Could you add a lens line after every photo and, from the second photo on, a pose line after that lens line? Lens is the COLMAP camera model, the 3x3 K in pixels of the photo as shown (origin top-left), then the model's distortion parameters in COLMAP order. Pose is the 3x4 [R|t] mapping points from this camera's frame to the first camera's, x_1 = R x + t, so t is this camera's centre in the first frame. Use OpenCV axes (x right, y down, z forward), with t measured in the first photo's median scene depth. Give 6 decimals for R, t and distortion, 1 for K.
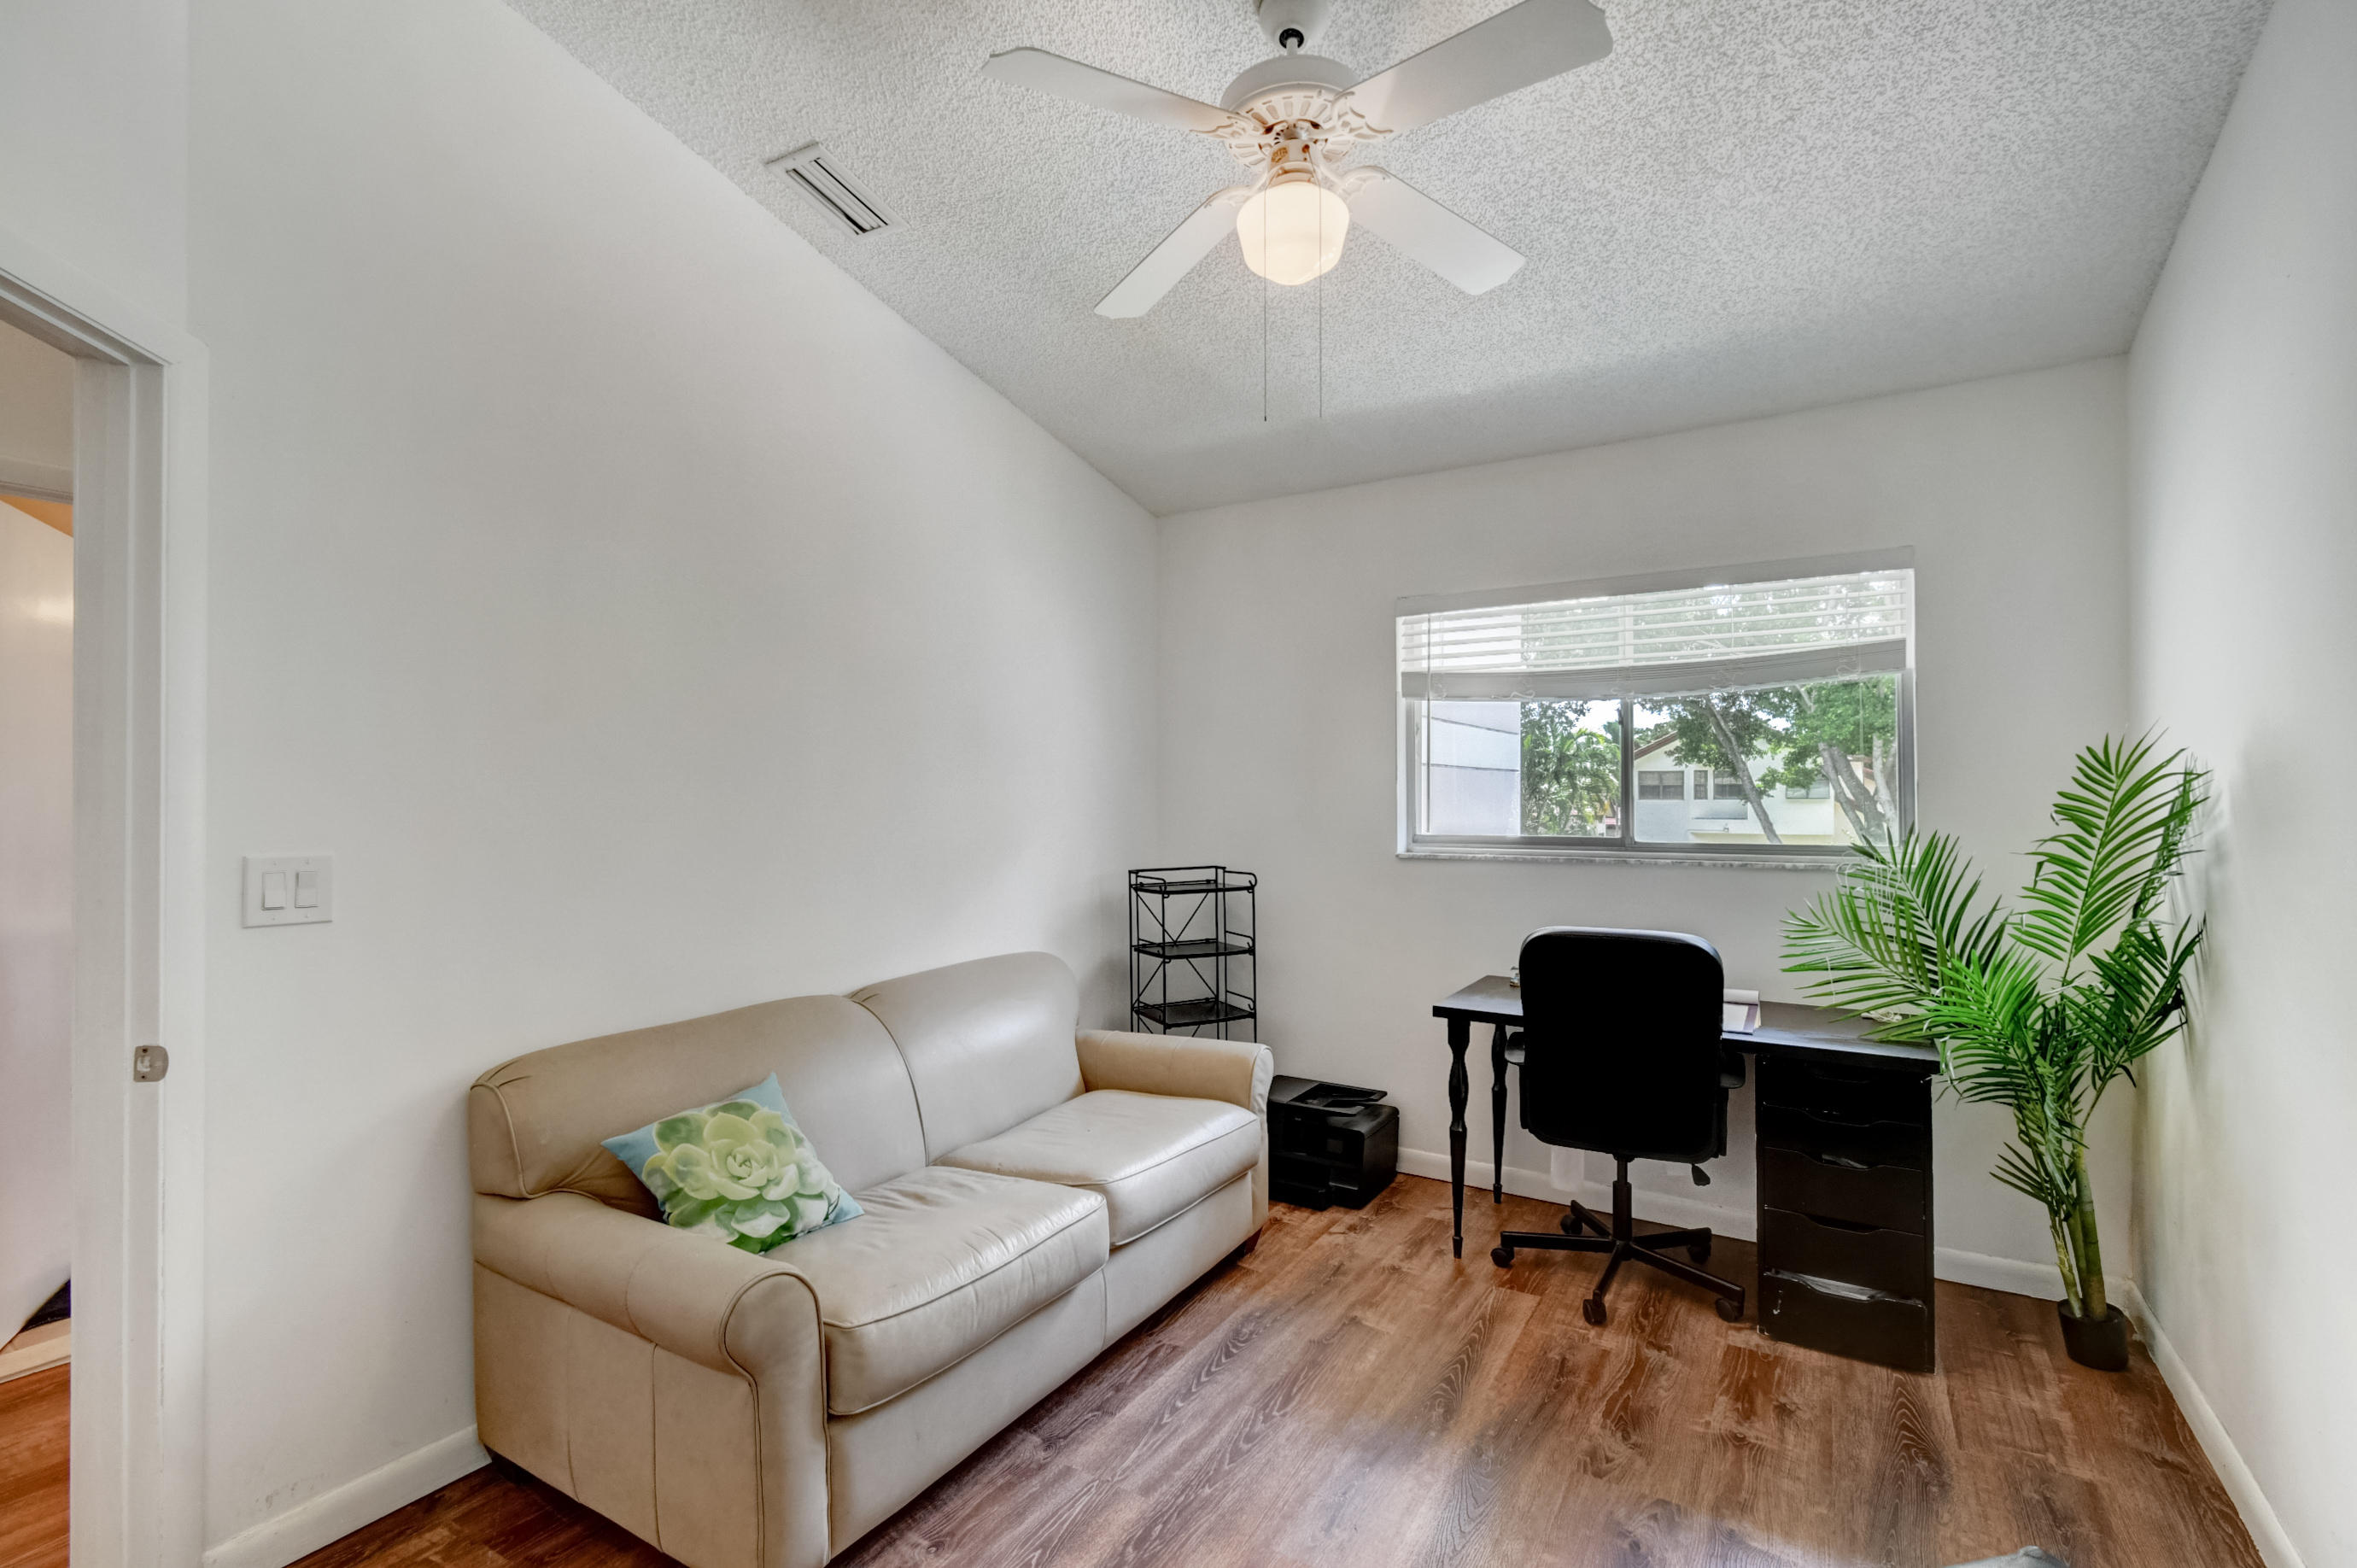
lens RADIAL K [[1056.0, 0, 1187.4], [0, 1056.0, 791.0], [0, 0, 1]] dist [-0.000507, -0.000473]
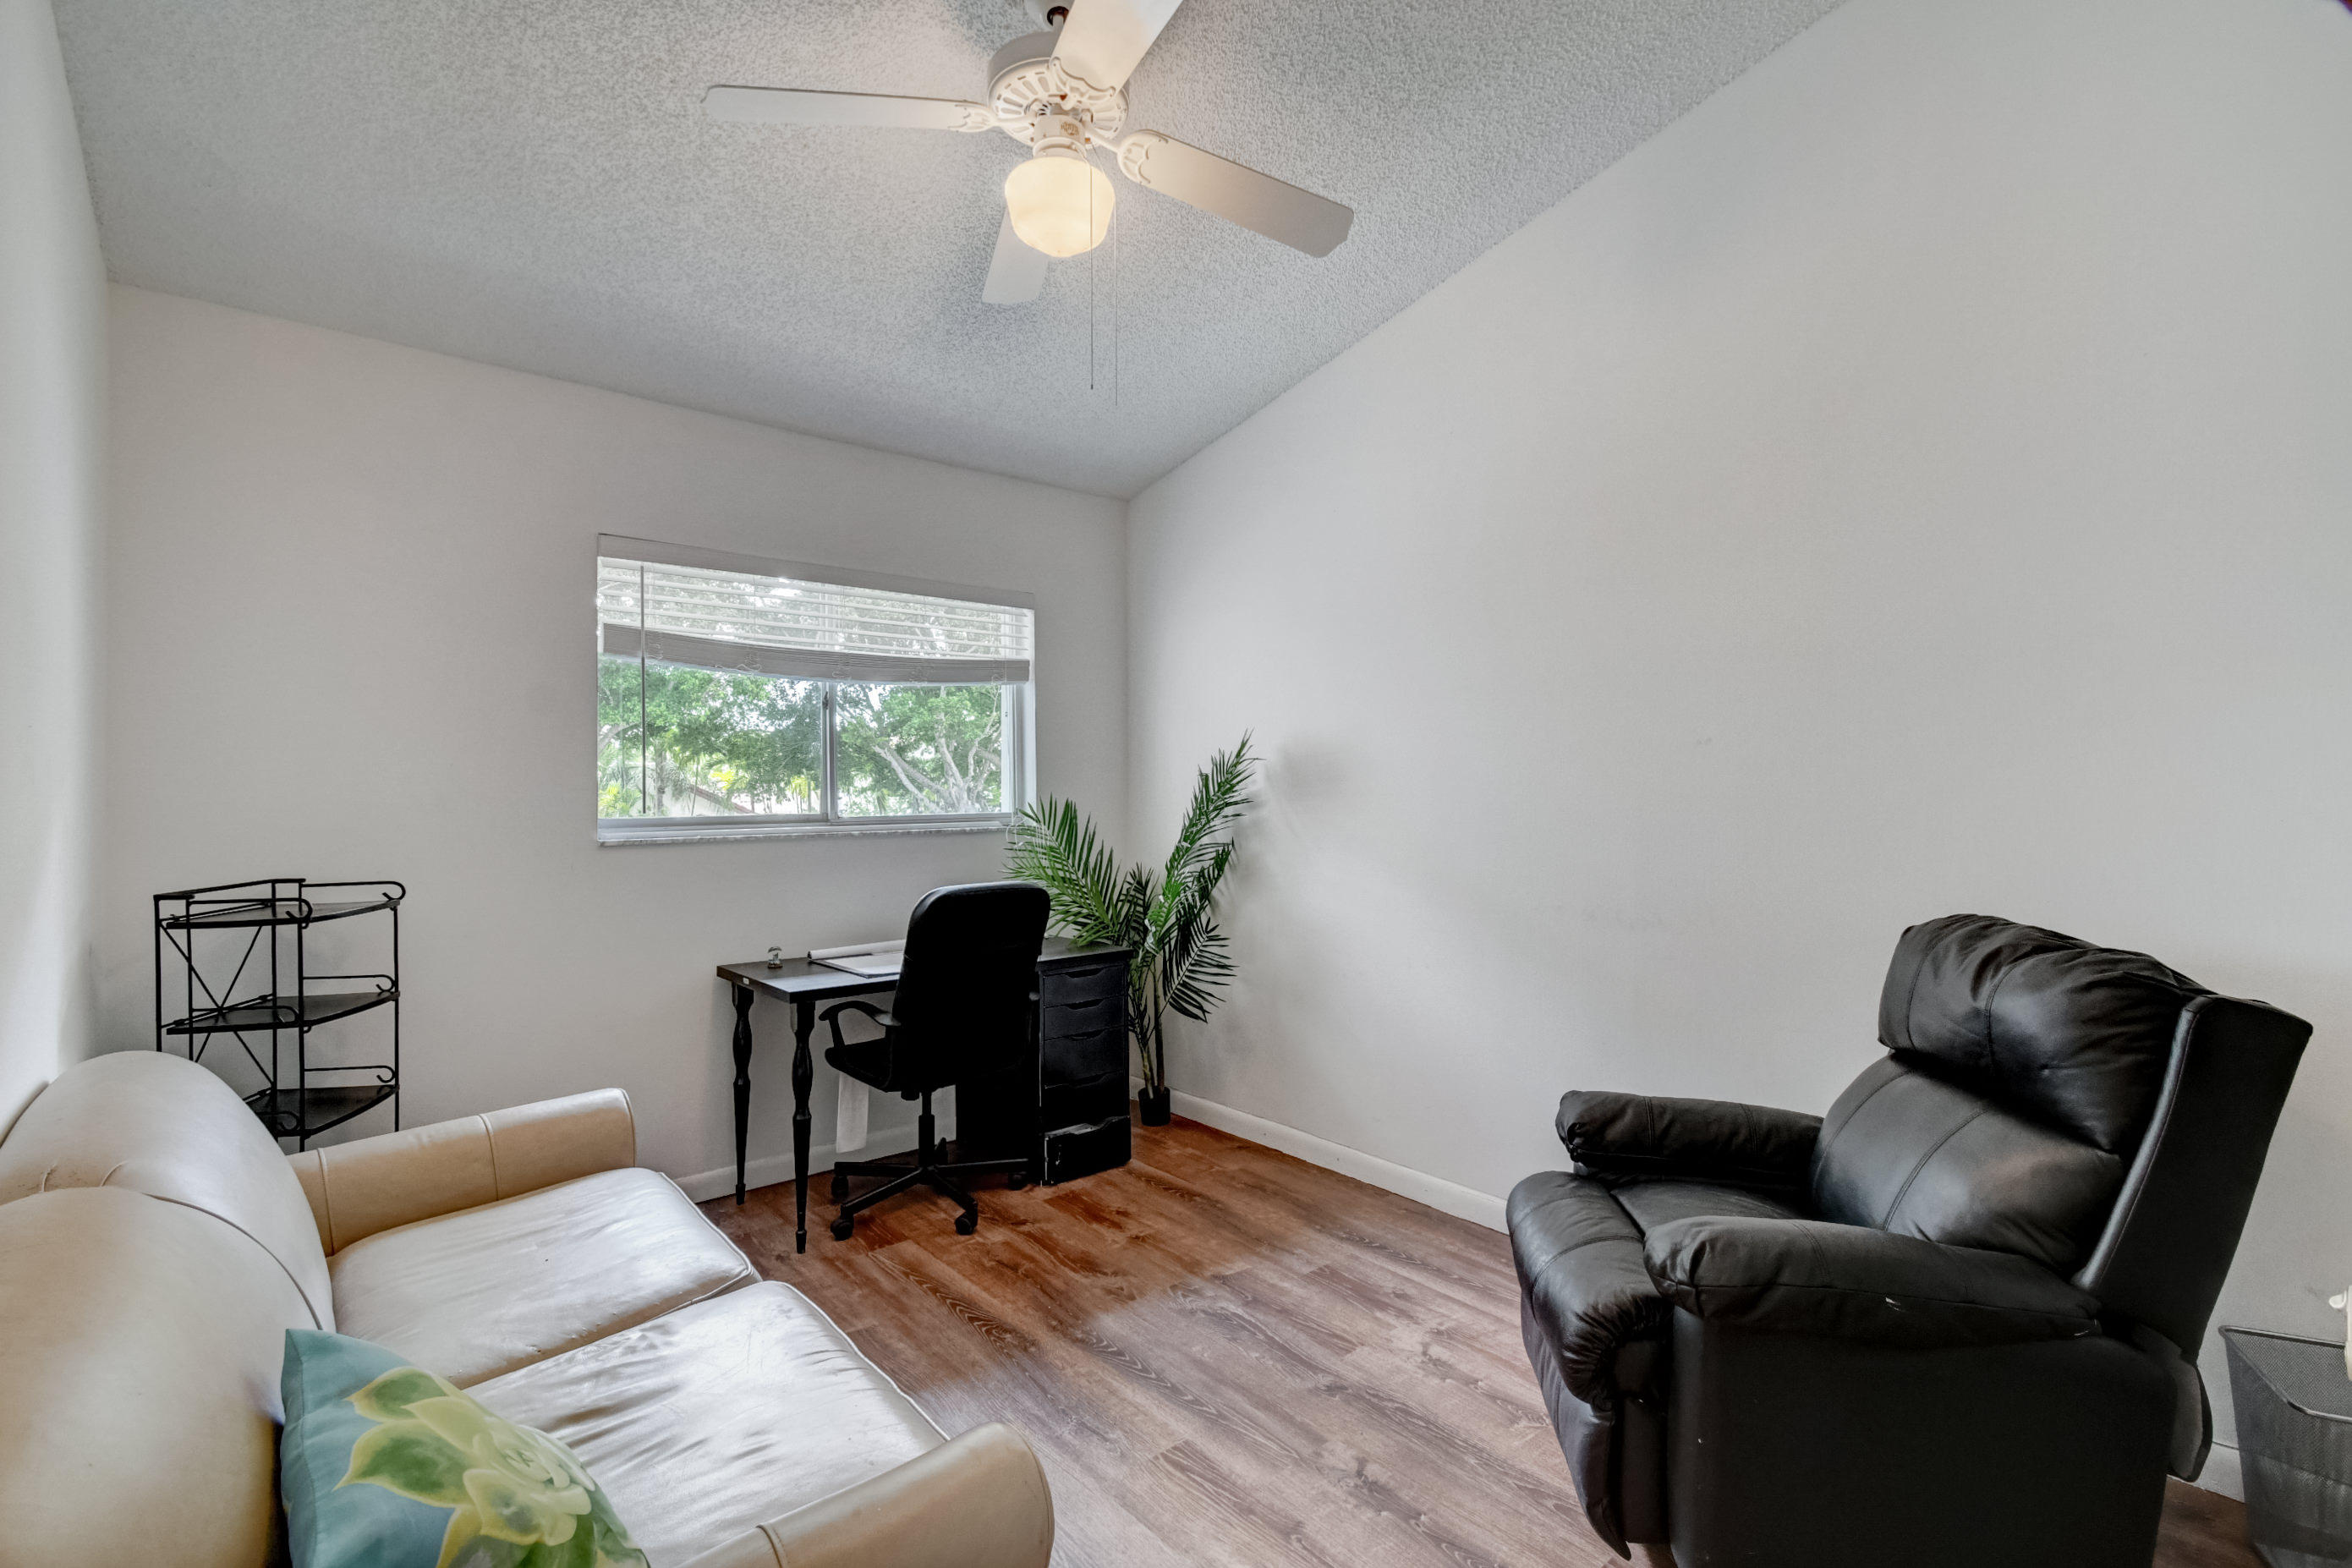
lens RADIAL K [[1053.7, 0, 1184.8], [0, 1053.7, 791.0], [0, 0, 1]] dist [-0.000507, -0.000473]
pose [[0.303825, 0.000739, 0.952728, -0.595647], [0.003472, 0.999992, -0.001883, 0.030040], [-0.952721, 0.003880, 0.303820, 0.412237]]
